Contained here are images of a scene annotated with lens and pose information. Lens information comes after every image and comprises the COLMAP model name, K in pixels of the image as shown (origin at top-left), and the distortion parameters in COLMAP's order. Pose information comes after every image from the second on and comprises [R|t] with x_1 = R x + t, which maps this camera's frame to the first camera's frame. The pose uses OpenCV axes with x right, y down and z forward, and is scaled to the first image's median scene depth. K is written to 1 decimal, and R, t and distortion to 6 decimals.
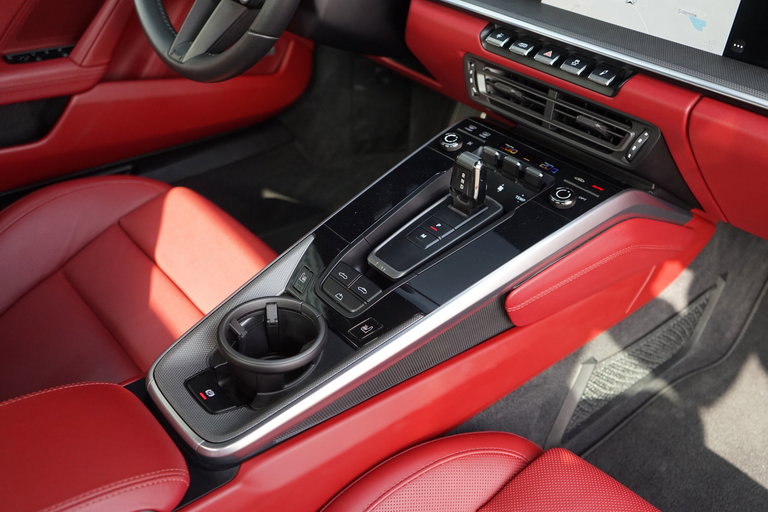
lens RADIAL K [[748.3, 0, 387.4], [0, 748.3, 255.9], [0, 0, 1]] dist [-0.020478, 0.000000]
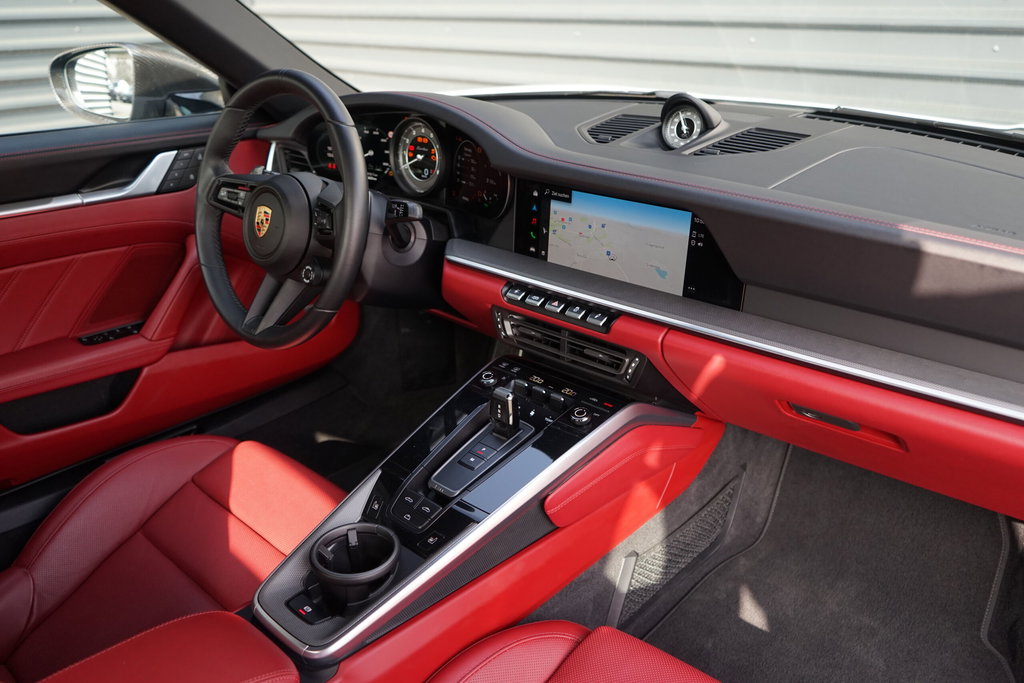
lens RADIAL K [[820.9, 0, 516.2], [0, 820.9, 333.7], [0, 0, 1]] dist [-0.002315, -0.035845]
pose [[0.990367, -0.096595, 0.099210, 0.006092], [0.113275, 0.977257, -0.179269, 0.018284], [-0.079637, 0.188780, 0.978785, -0.304846]]
